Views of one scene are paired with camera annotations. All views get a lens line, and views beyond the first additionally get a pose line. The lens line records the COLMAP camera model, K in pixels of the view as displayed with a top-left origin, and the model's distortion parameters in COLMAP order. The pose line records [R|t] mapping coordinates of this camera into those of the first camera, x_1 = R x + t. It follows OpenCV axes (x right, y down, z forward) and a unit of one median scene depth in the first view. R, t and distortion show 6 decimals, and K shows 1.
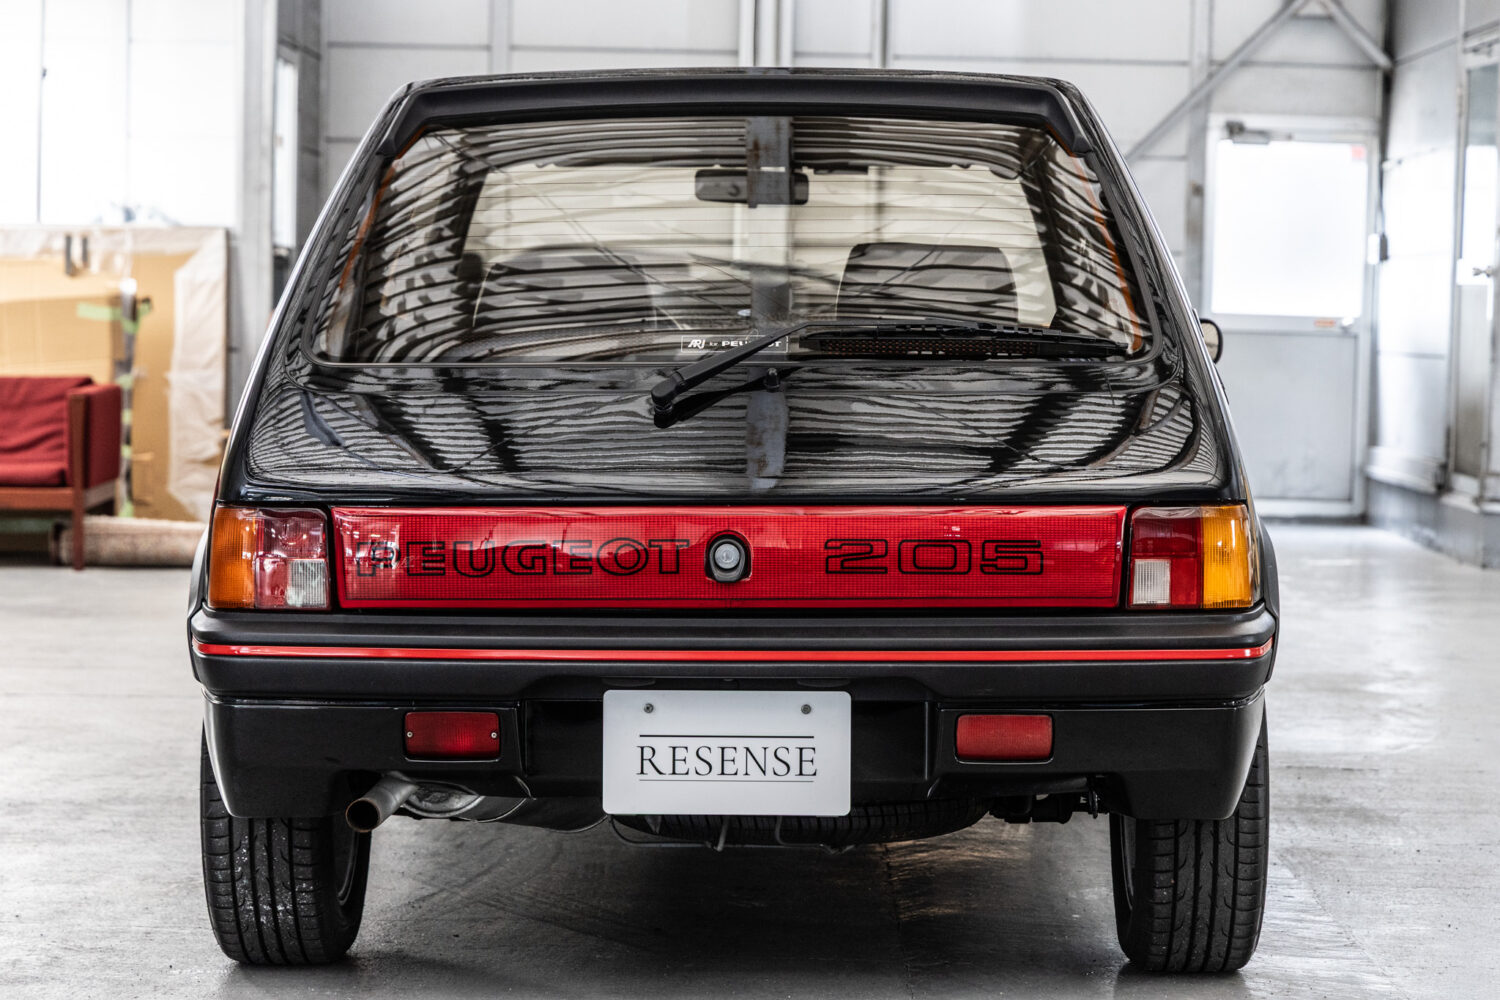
lens RADIAL K [[3586.3, 0, 770.7], [0, 3586.3, 494.2], [0, 0, 1]] dist [0.064726, -0.601351]
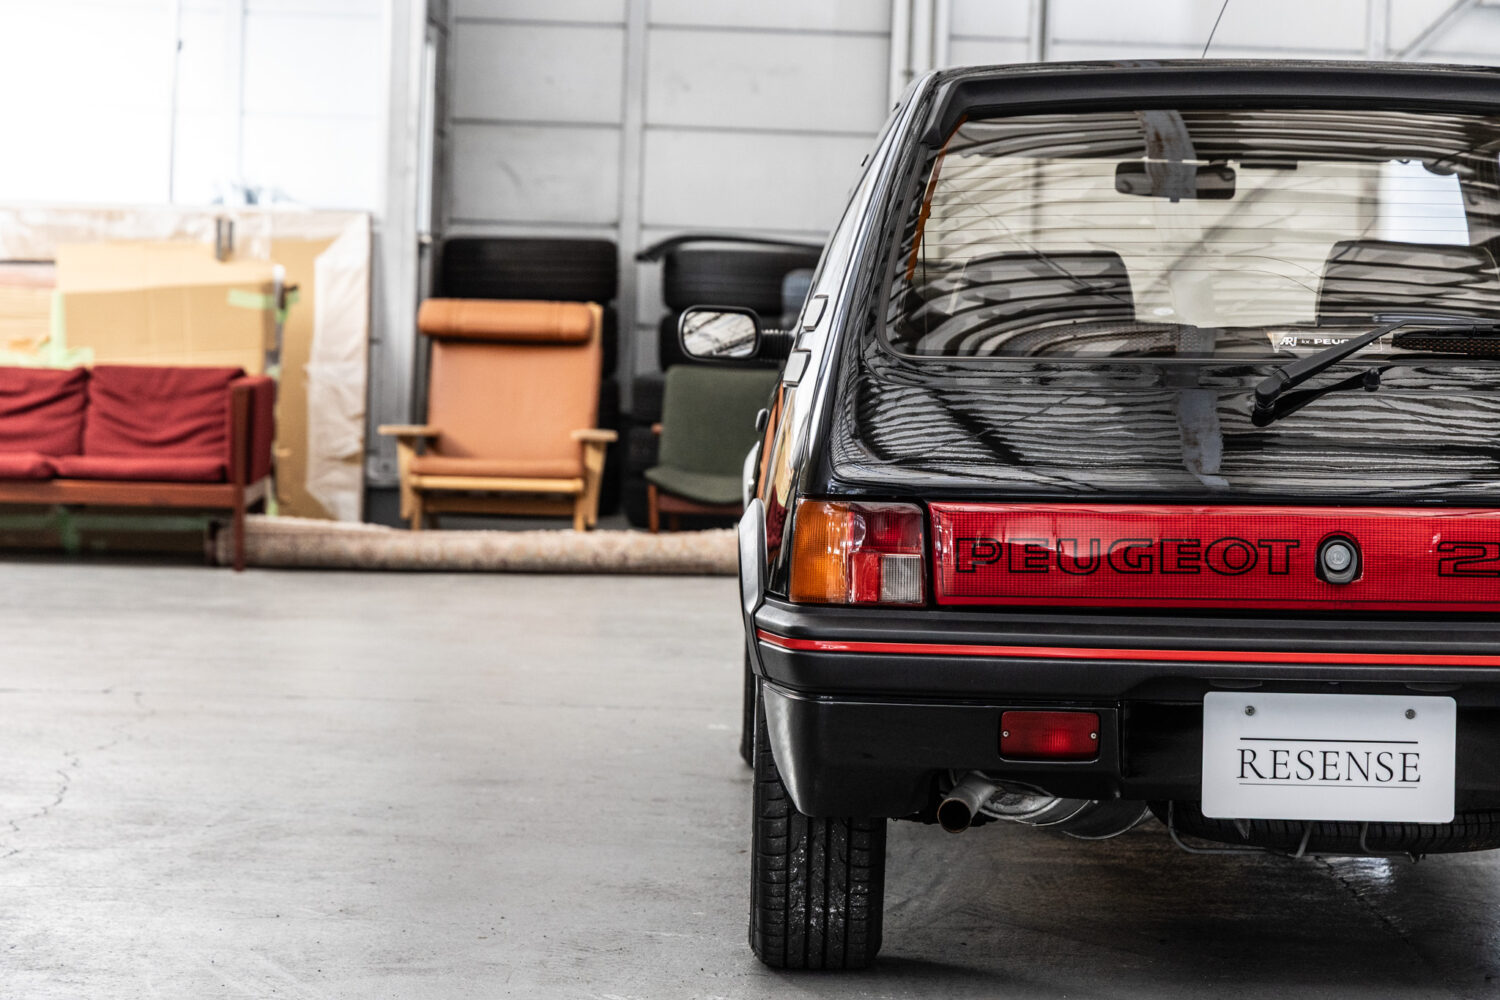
lens RADIAL K [[3856.5, 0, 750.0], [0, 3856.5, 500.0], [0, 0, 1]] dist [0.057648, -0.071189]
pose [[0.999878, 0.013660, 0.007631, -0.170270], [-0.013650, 0.999906, -0.001364, 0.004865], [-0.007649, 0.001260, 0.999970, -0.055137]]
